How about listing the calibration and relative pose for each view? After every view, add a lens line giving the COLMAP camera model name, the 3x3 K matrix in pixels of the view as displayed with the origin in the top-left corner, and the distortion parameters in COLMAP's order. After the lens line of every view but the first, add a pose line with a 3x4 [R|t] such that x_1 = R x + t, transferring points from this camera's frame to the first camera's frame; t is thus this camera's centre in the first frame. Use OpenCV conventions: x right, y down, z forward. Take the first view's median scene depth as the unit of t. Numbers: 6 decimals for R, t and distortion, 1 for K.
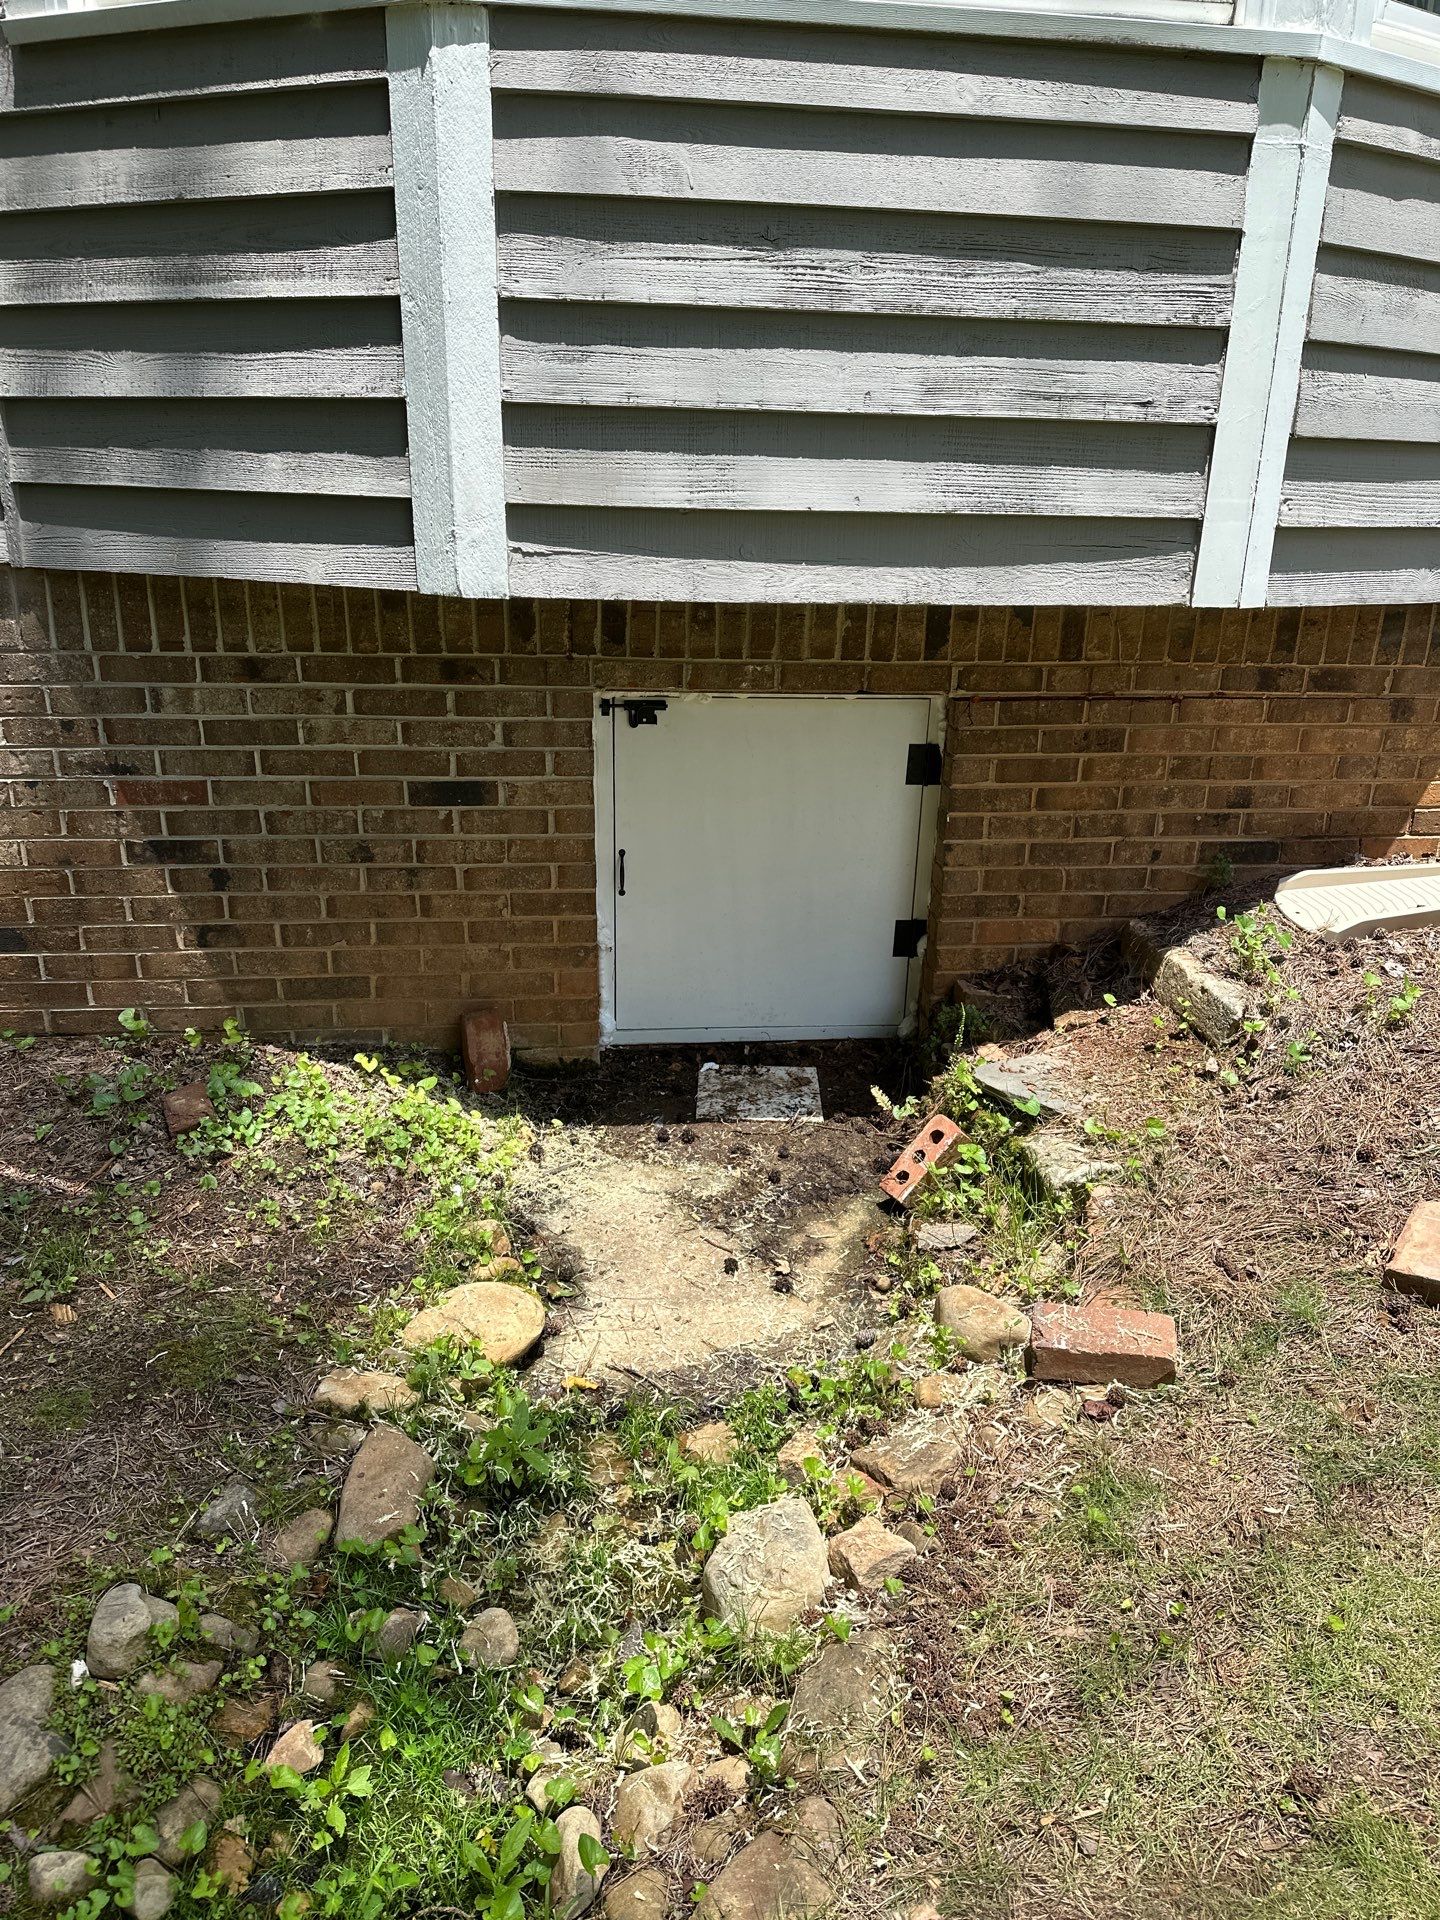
lens RADIAL K [[1335.2, 0, 720.0], [0, 1335.2, 960.0], [0, 0, 1]] dist [0.132074, -0.172179]
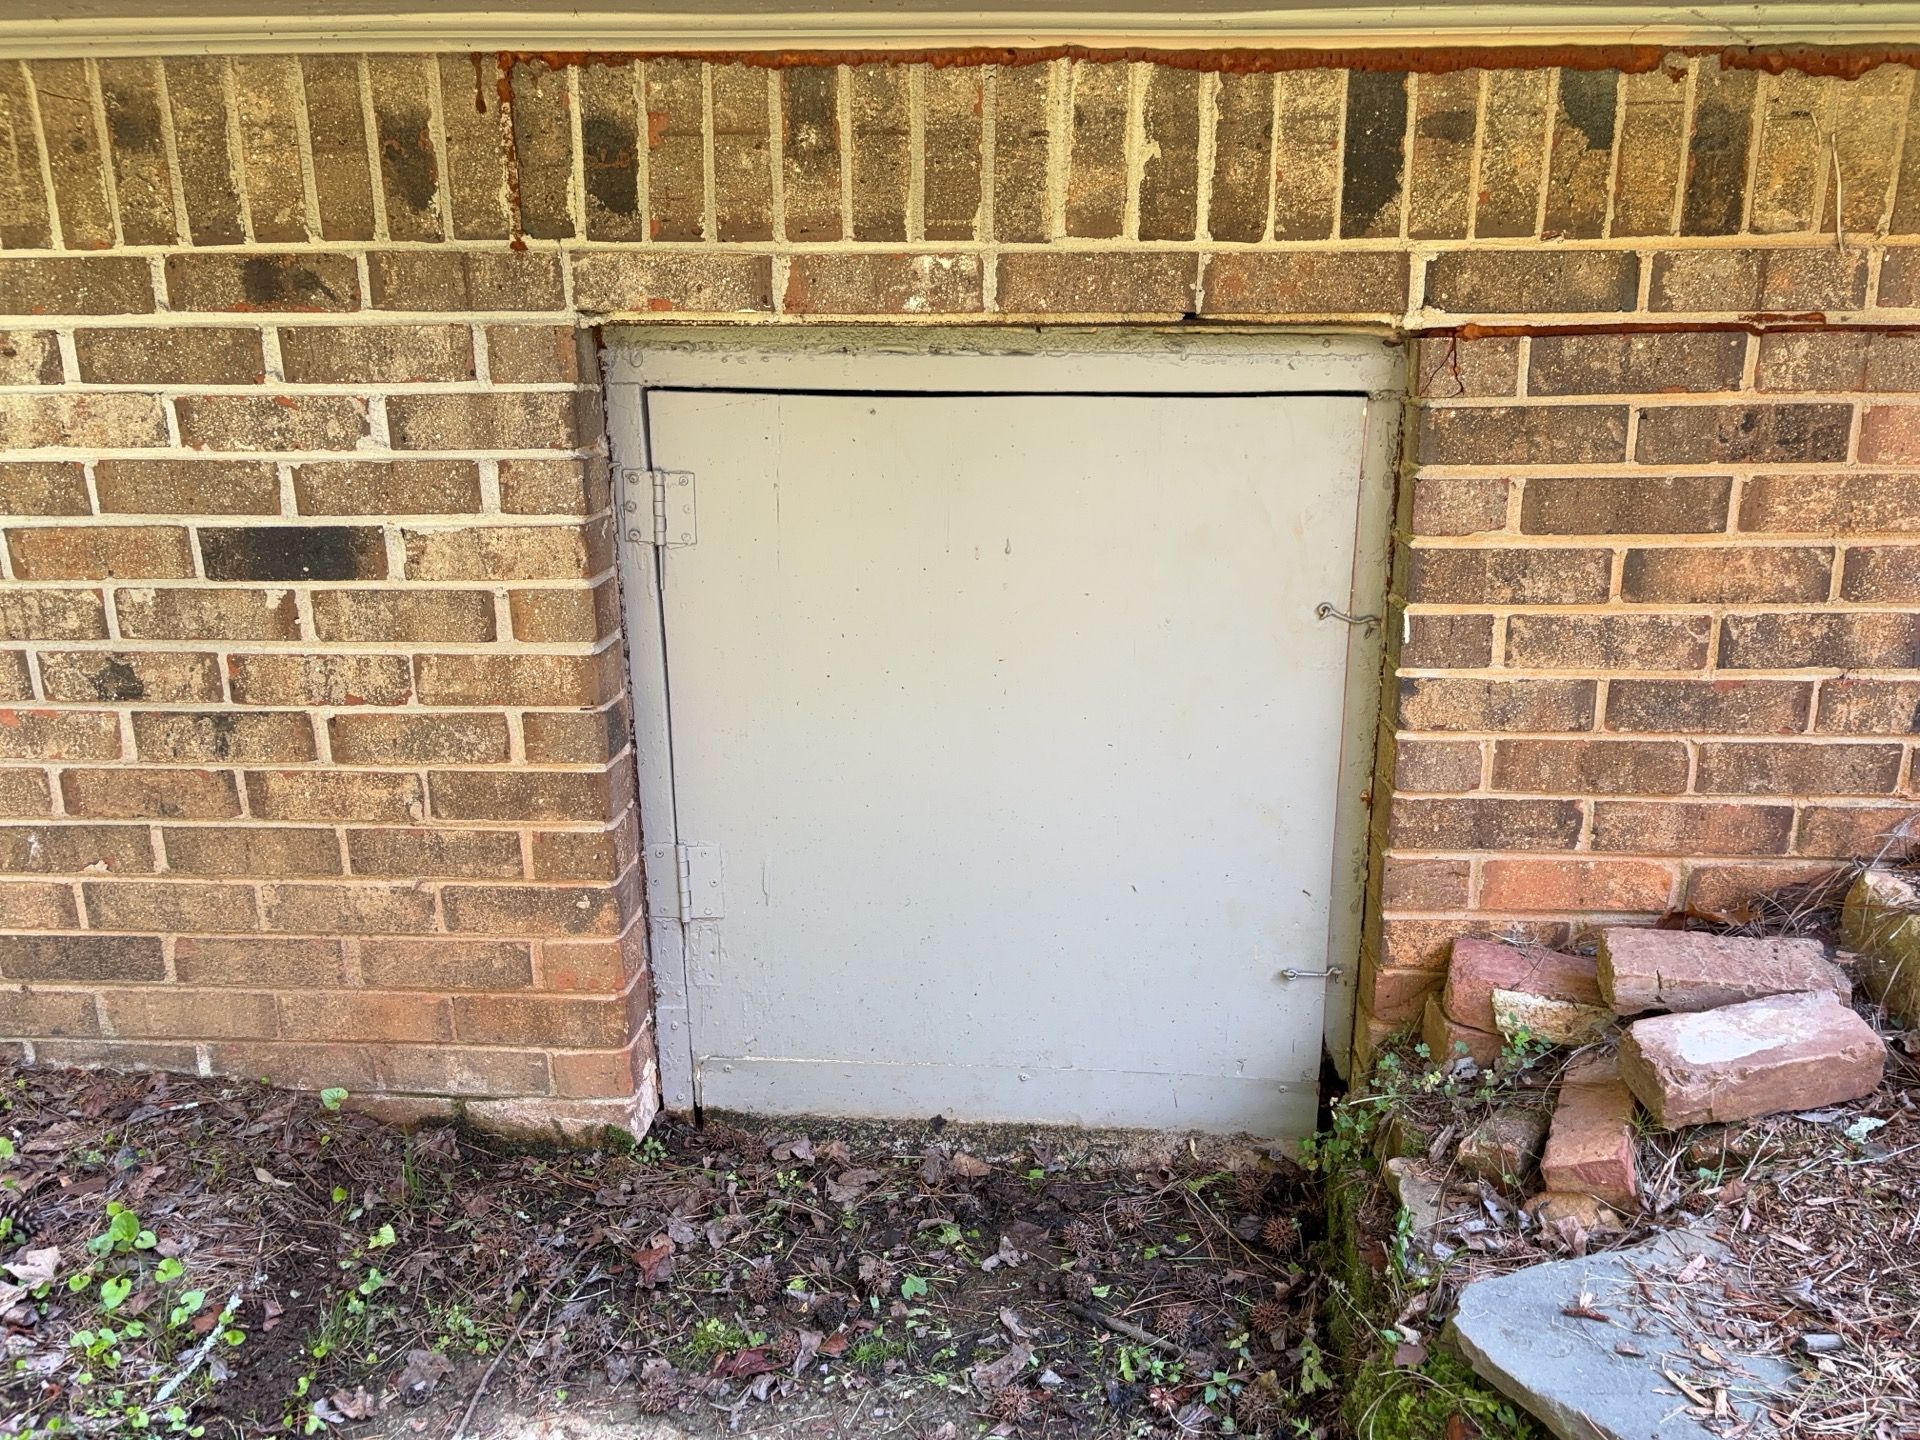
lens RADIAL K [[1452.1, 0, 966.9], [0, 1452.1, 719.3], [0, 0, 1]] dist [0.011739, -0.001735]
pose [[0.986367, 0.016279, -0.163753, 0.111908], [-0.029155, 0.996640, -0.076539, -0.035182], [0.161957, 0.080269, 0.983528, 0.543020]]
